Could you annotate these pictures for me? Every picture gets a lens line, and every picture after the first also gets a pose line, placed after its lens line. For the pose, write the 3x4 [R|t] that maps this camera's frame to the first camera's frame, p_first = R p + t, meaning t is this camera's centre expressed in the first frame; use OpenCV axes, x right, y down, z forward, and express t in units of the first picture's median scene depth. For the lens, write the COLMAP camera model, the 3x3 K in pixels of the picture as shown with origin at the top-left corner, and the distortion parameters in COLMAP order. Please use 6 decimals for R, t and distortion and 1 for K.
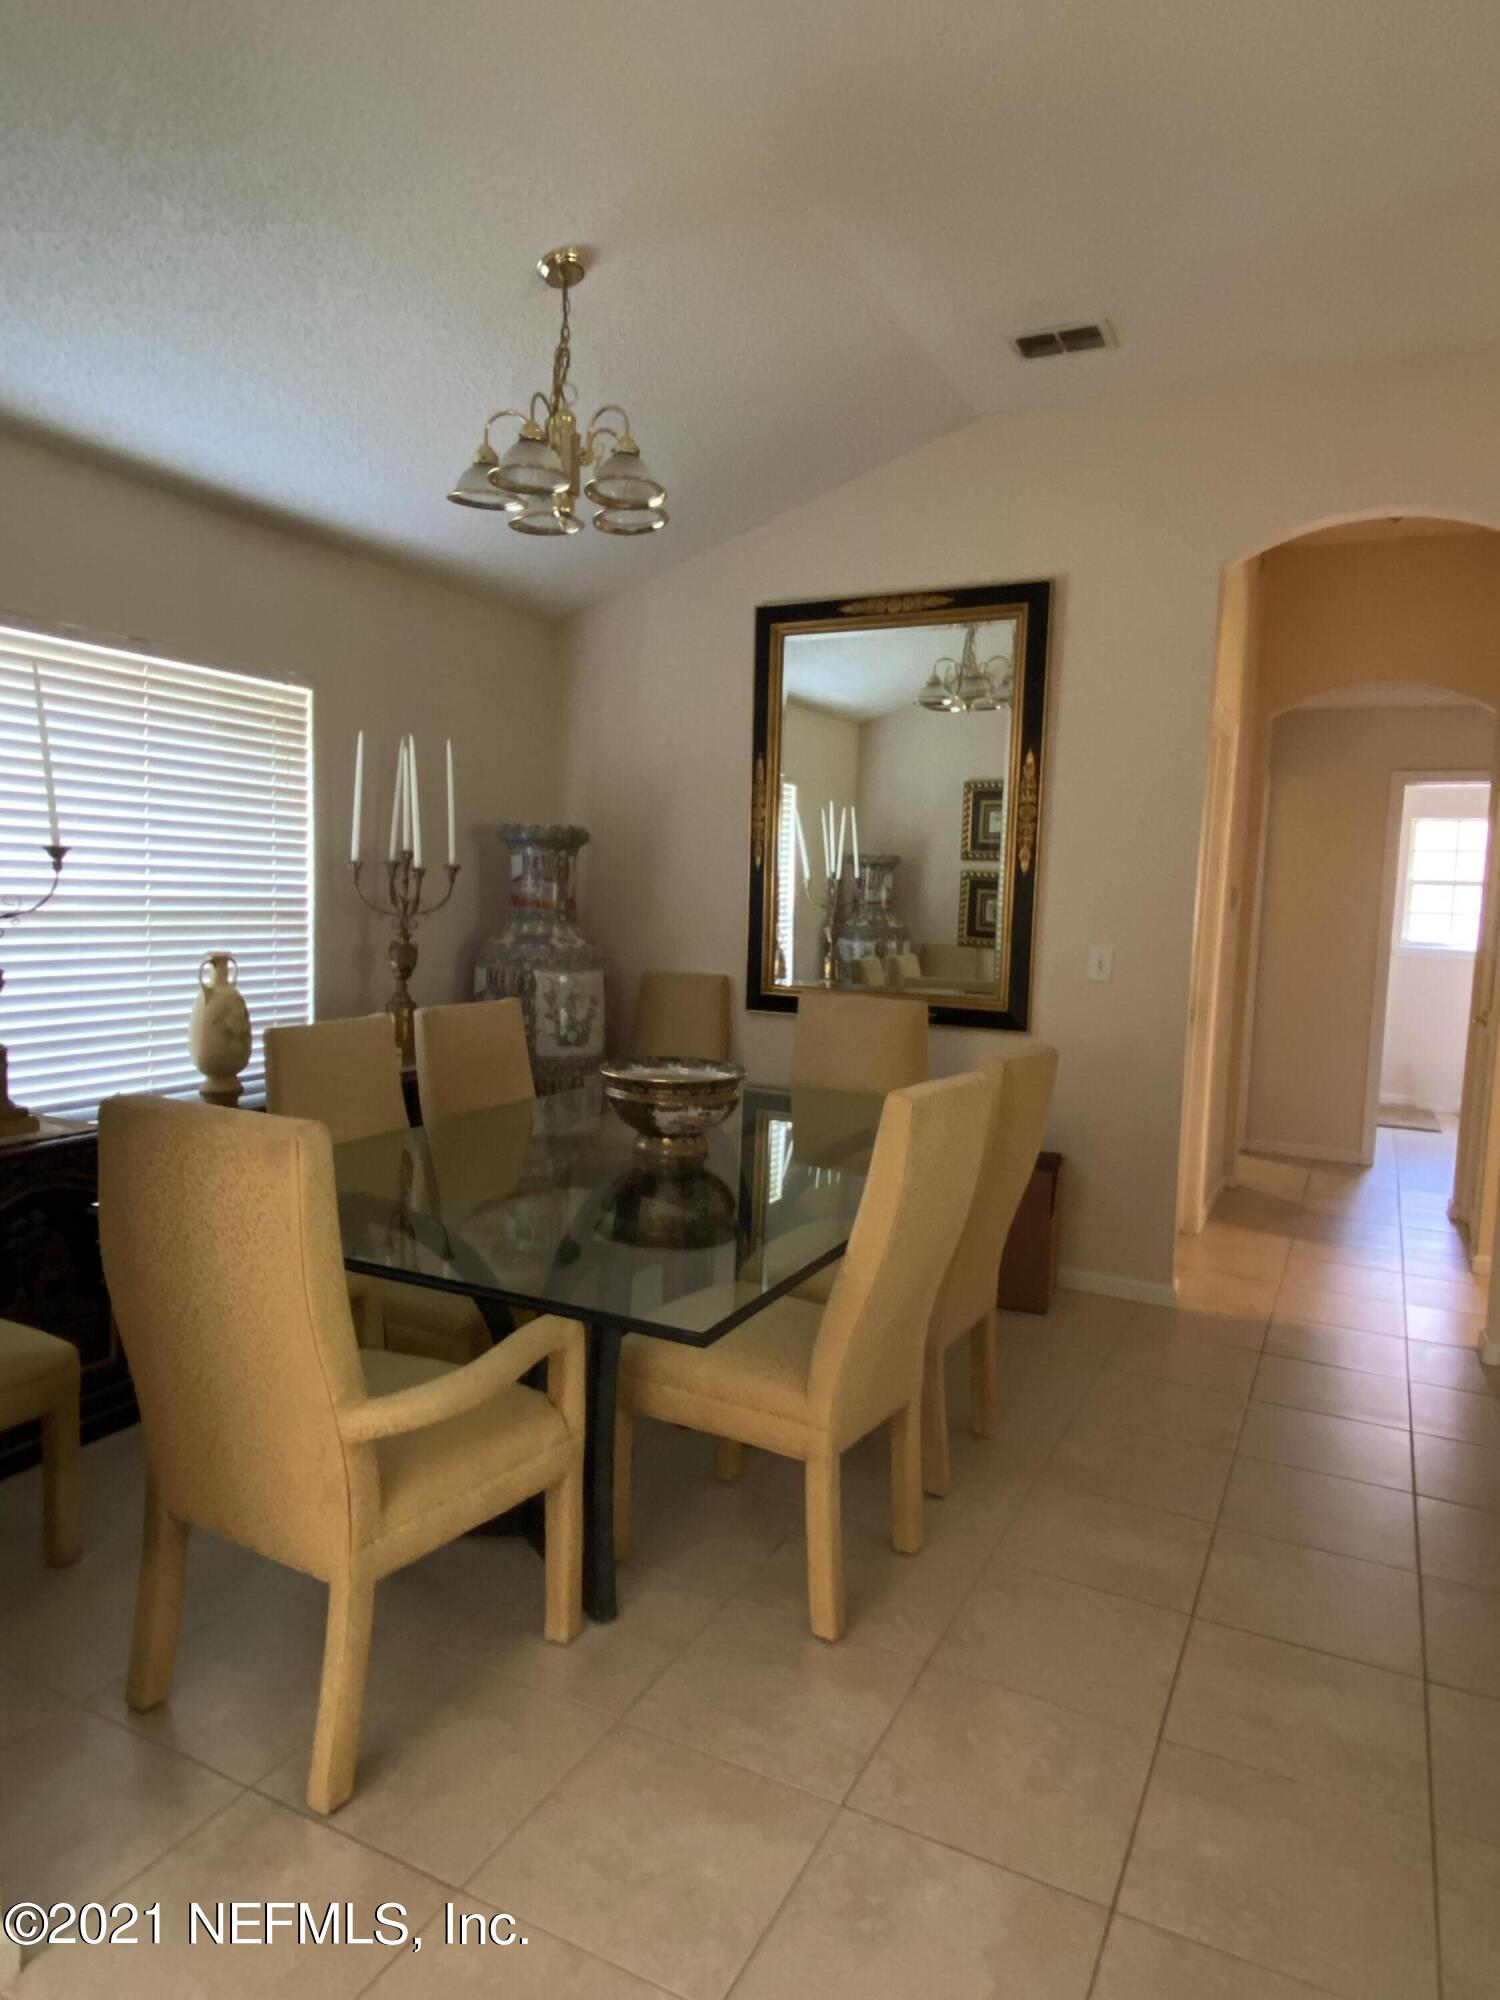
lens RADIAL K [[1232.1, 0, 750.0], [0, 1232.1, 1000.0], [0, 0, 1]] dist [0.106715, -0.137822]
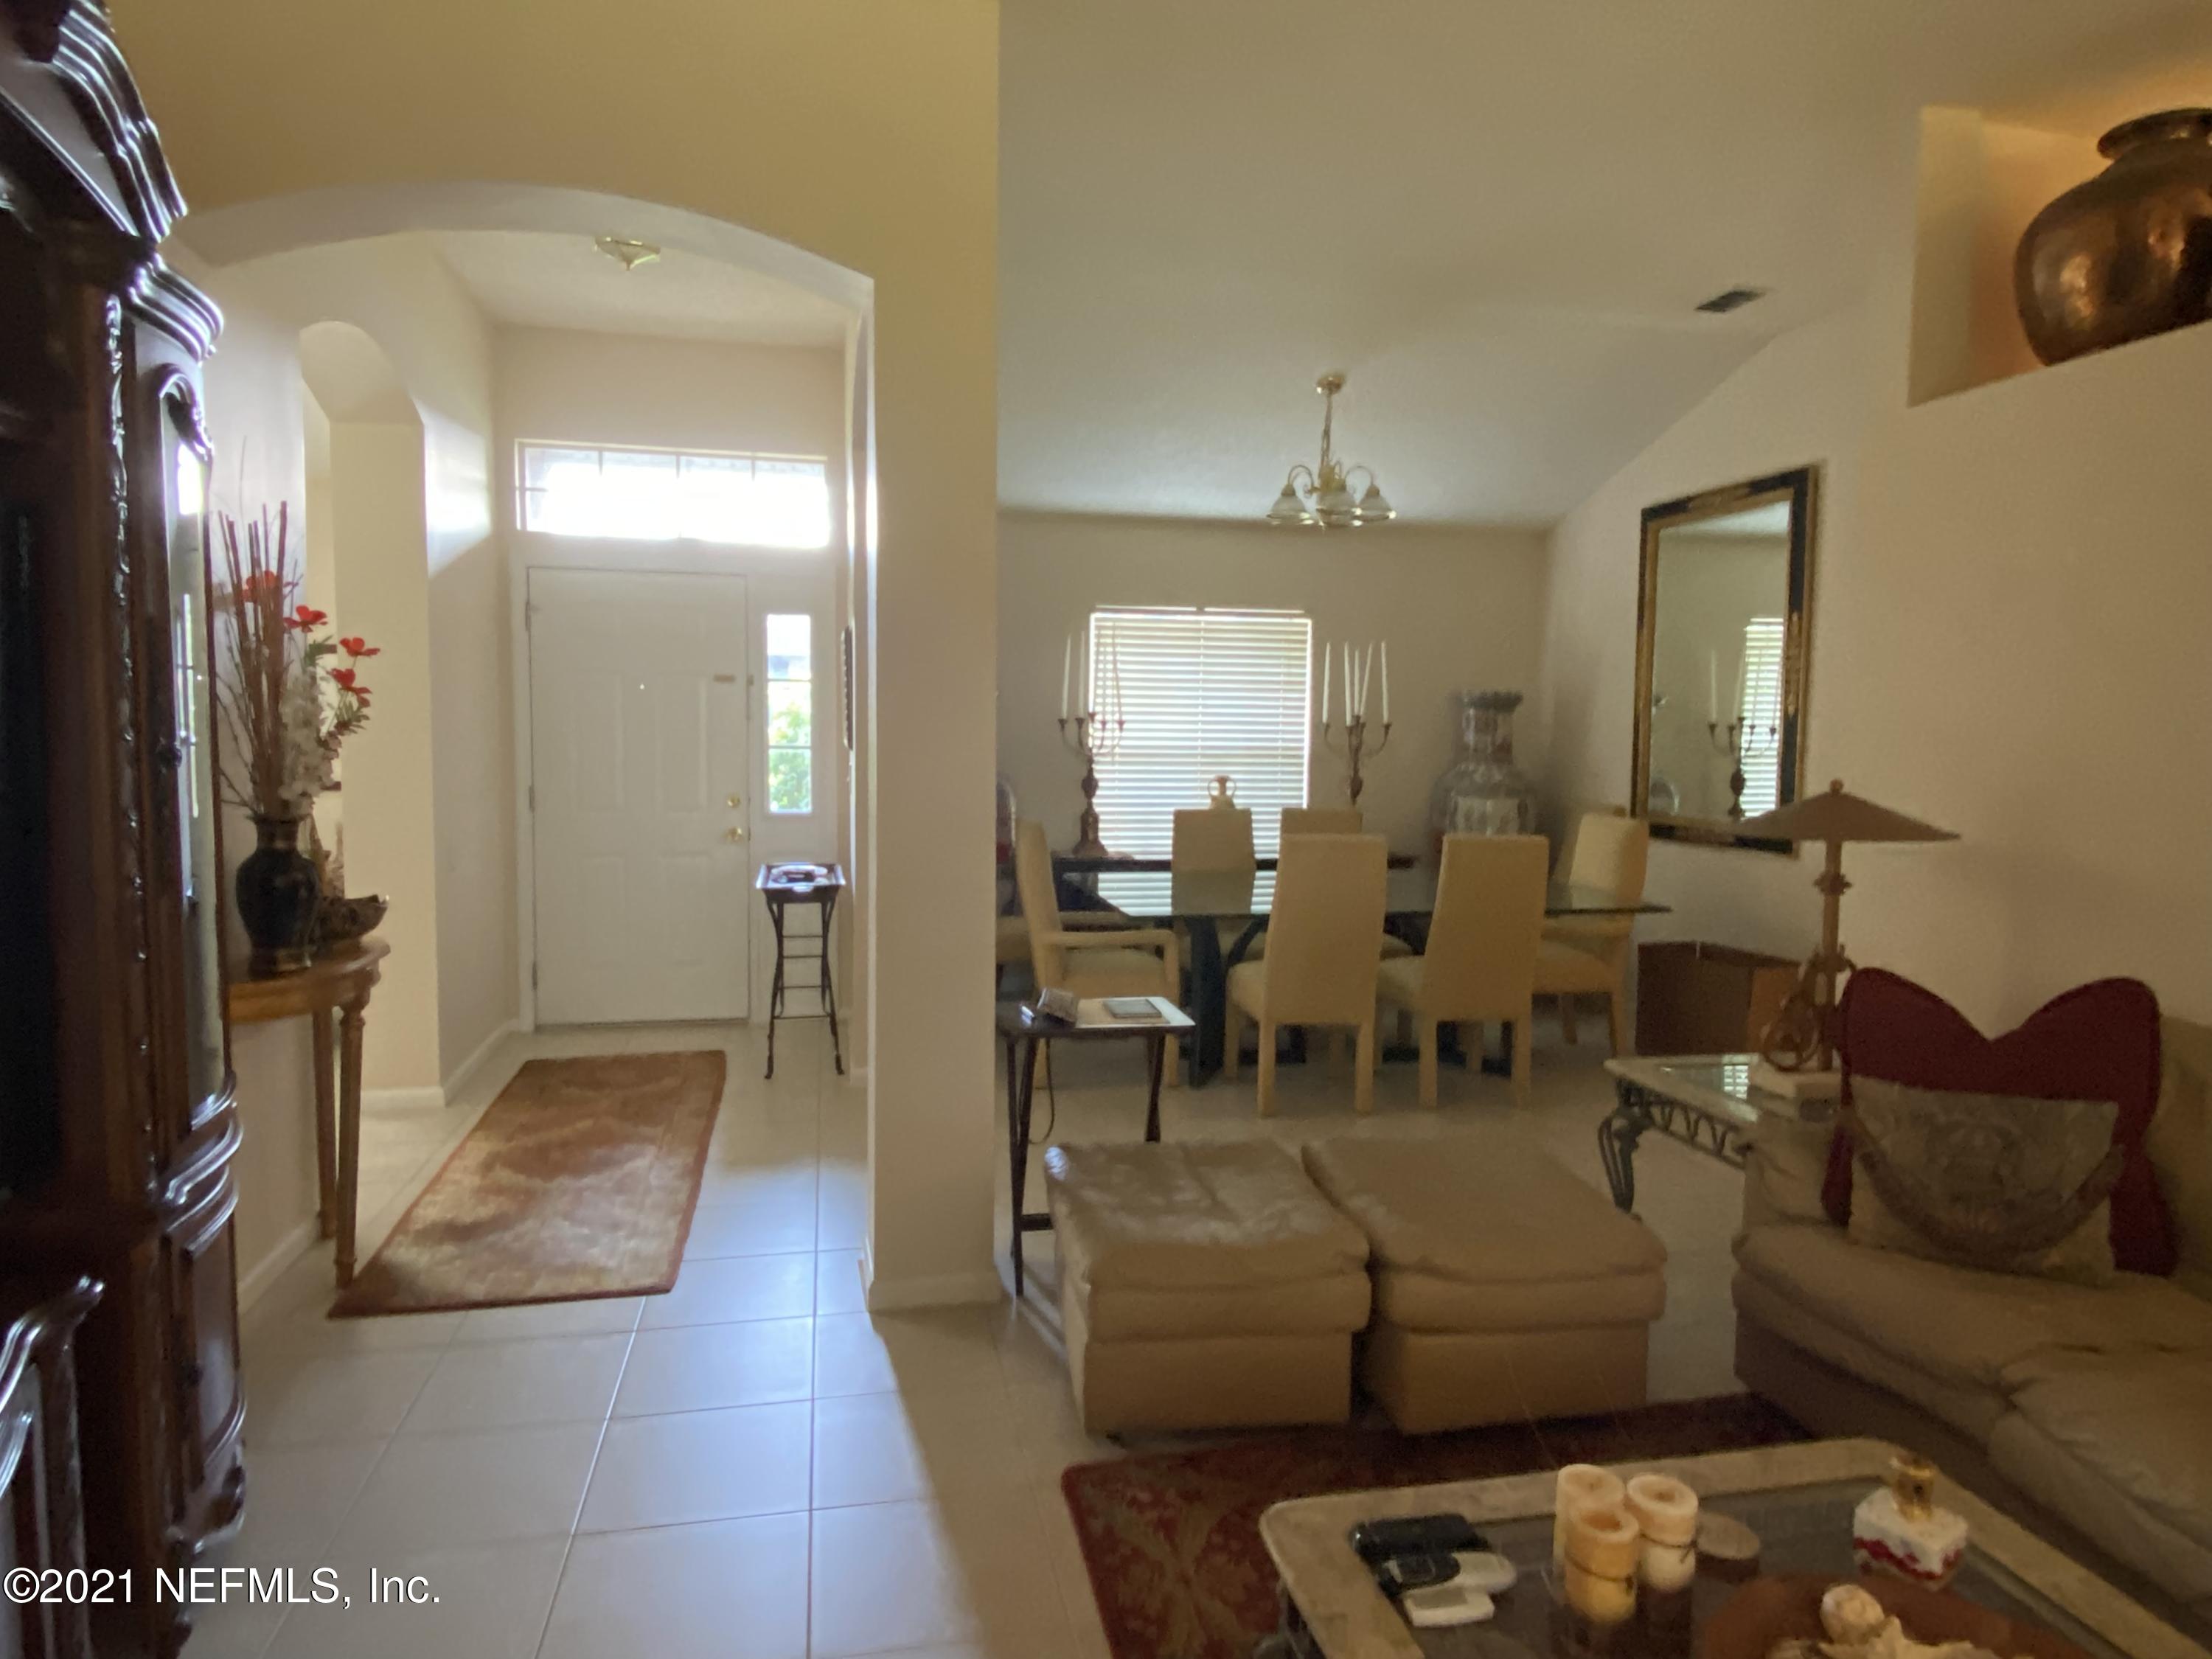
lens RADIAL K [[1362.7, 0, 1103.4], [0, 1362.7, 824.5], [0, 0, 1]] dist [0.106715, -0.137822]
pose [[0.621155, 0.031116, -0.783070, 0.881867], [-0.065359, 0.997787, -0.012197, 0.058579], [0.780957, 0.058756, 0.621815, -0.307931]]
